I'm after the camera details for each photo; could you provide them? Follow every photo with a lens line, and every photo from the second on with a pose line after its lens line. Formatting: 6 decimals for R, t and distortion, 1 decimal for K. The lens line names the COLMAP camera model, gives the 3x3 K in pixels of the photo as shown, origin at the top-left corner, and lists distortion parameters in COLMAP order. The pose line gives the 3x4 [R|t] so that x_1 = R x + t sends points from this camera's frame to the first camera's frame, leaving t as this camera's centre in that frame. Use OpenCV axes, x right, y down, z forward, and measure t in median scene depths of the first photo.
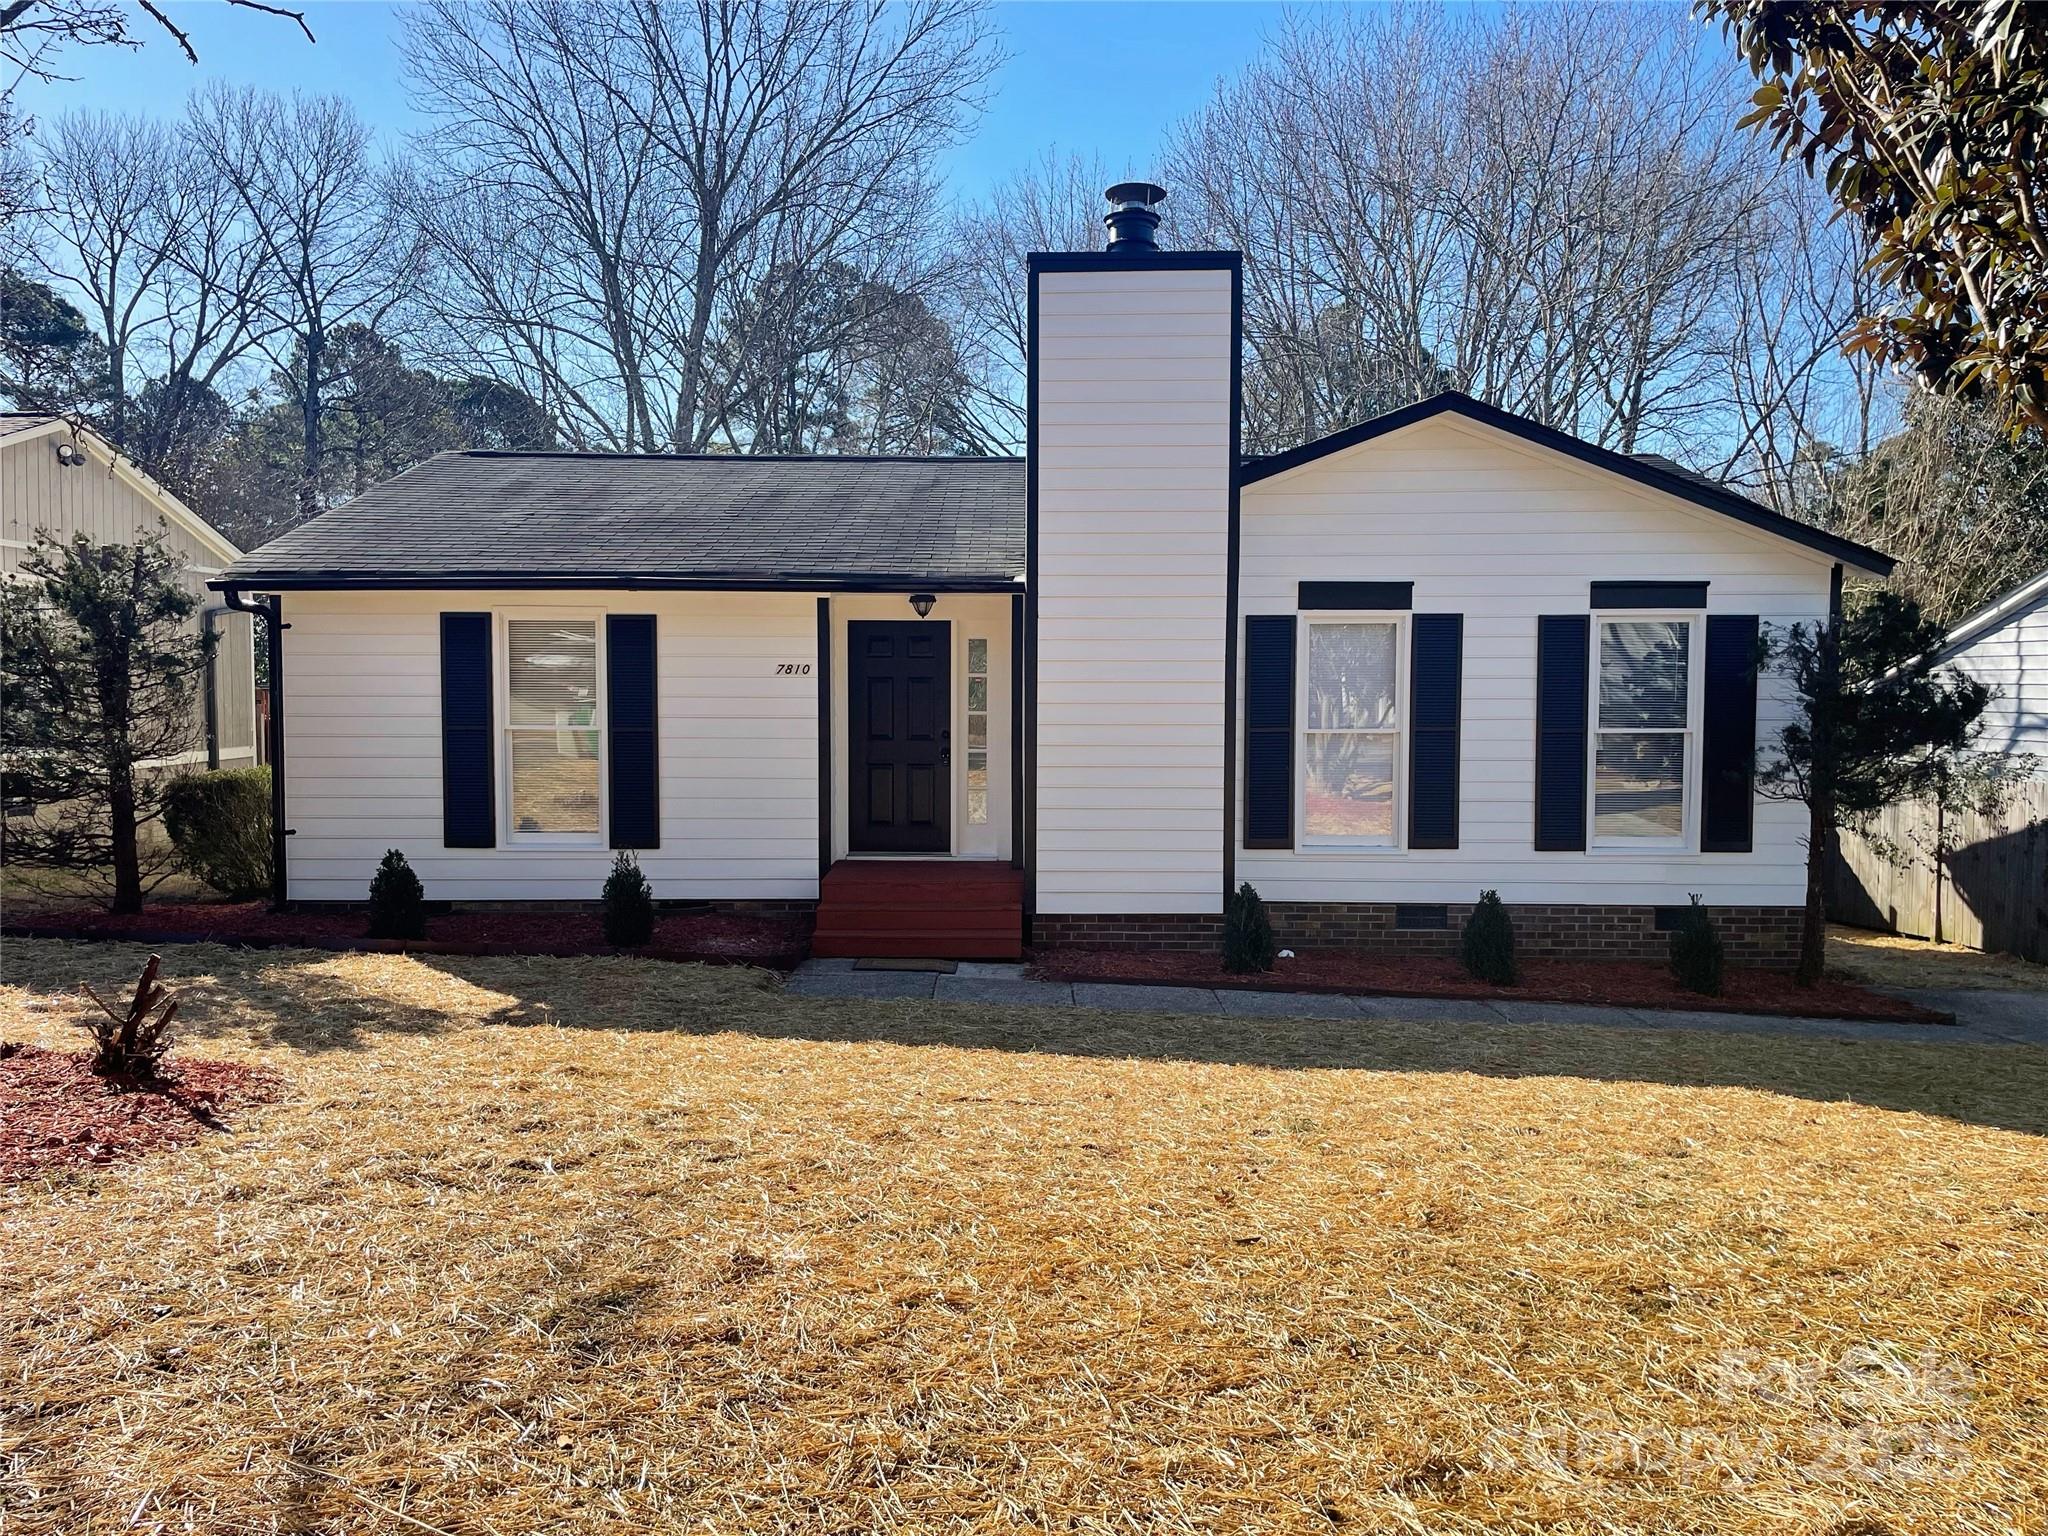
lens RADIAL K [[1544.9, 0, 1023.5], [0, 1544.9, 765.2], [0, 0, 1]] dist [-0.004450, -0.002332]
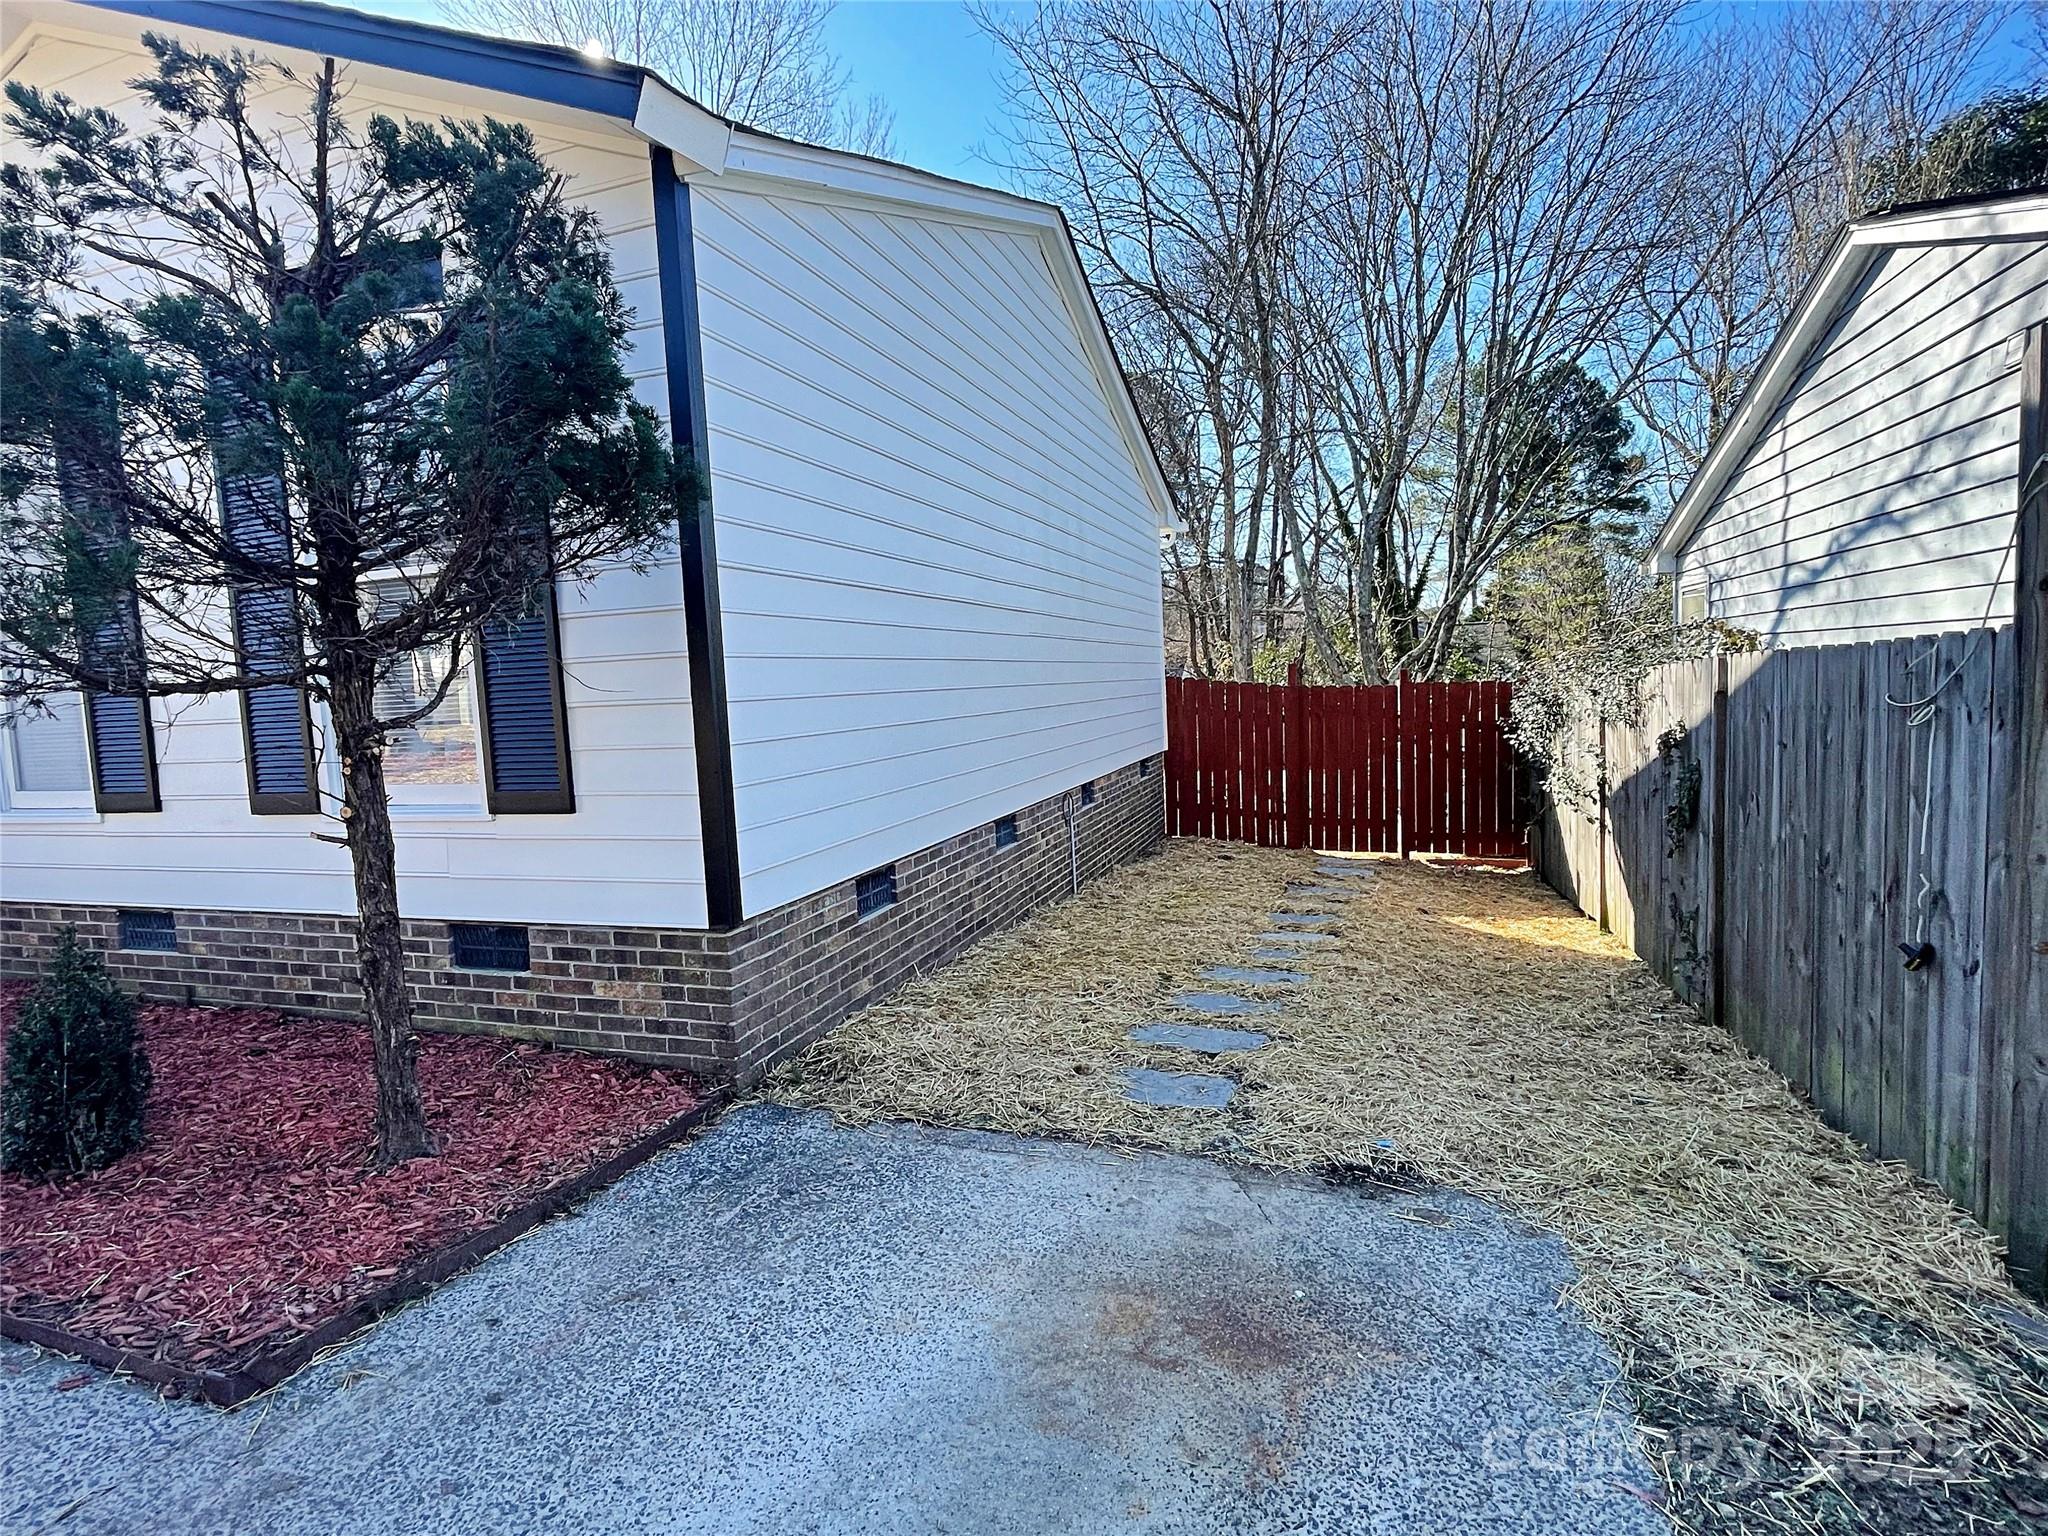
lens RADIAL K [[1021.0, 0, 1022.6], [0, 1021.0, 770.8], [0, 0, 1]] dist [0.003851, 0.000309]
pose [[0.951831, -0.023978, -0.305684, 0.692138], [0.034513, 0.998980, 0.029105, 0.038531], [0.304674, -0.038253, 0.951688, 0.736468]]
